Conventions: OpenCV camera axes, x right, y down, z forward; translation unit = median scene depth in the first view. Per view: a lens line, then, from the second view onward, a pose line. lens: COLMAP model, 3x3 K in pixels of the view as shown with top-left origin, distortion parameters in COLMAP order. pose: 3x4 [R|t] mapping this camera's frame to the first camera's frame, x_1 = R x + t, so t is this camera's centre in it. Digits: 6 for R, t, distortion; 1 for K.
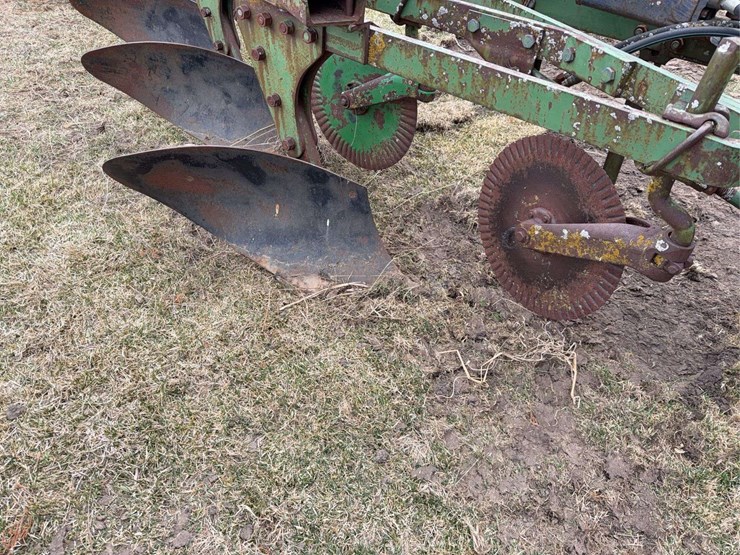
lens RADIAL K [[510.3, 0, 370.0], [0, 510.3, 277.5], [0, 0, 1]] dist [0.095153, -0.127522]
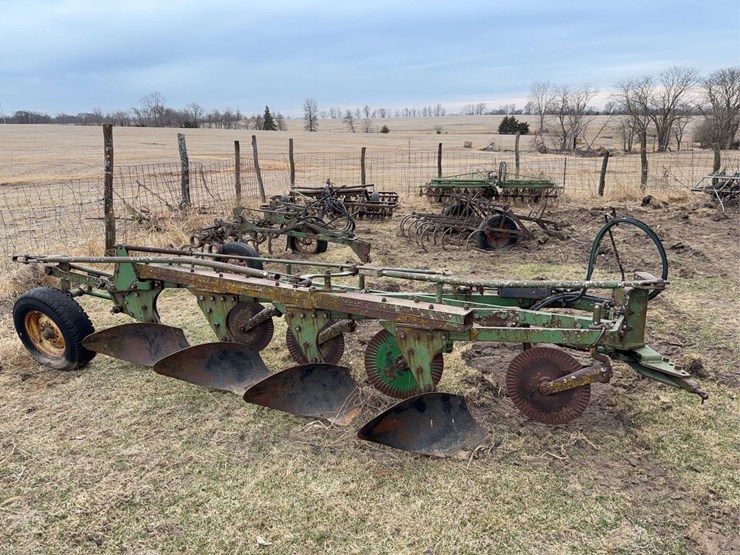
lens RADIAL K [[510.3, 0, 370.0], [0, 510.3, 277.5], [0, 0, 1]] dist [0.095153, -0.127522]
pose [[0.841528, -0.199576, 0.501997, -1.304612], [0.412087, 0.838020, -0.357640, 0.004766], [-0.349307, 0.507831, 0.787460, -0.741011]]
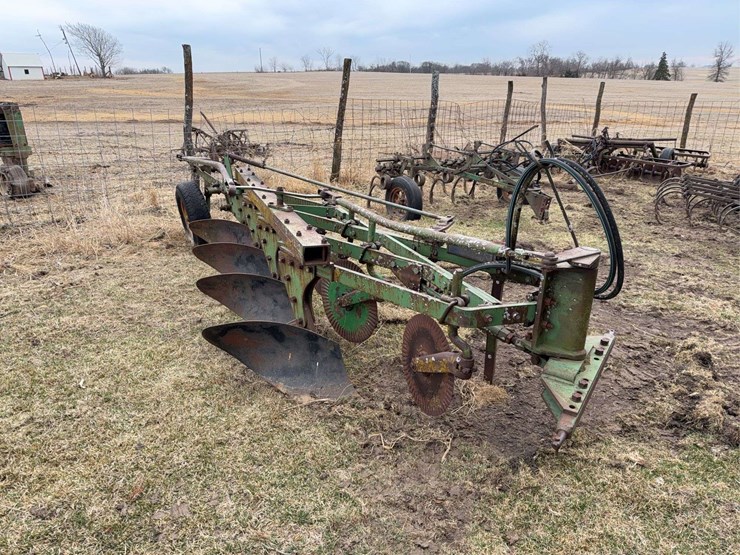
lens RADIAL K [[510.3, 0, 370.0], [0, 510.3, 277.5], [0, 0, 1]] dist [0.095153, -0.127522]
pose [[0.993674, -0.006577, -0.112108, 0.317799], [-0.039553, 0.913817, -0.404195, 0.348370], [0.105105, 0.406073, 0.907776, -0.749808]]
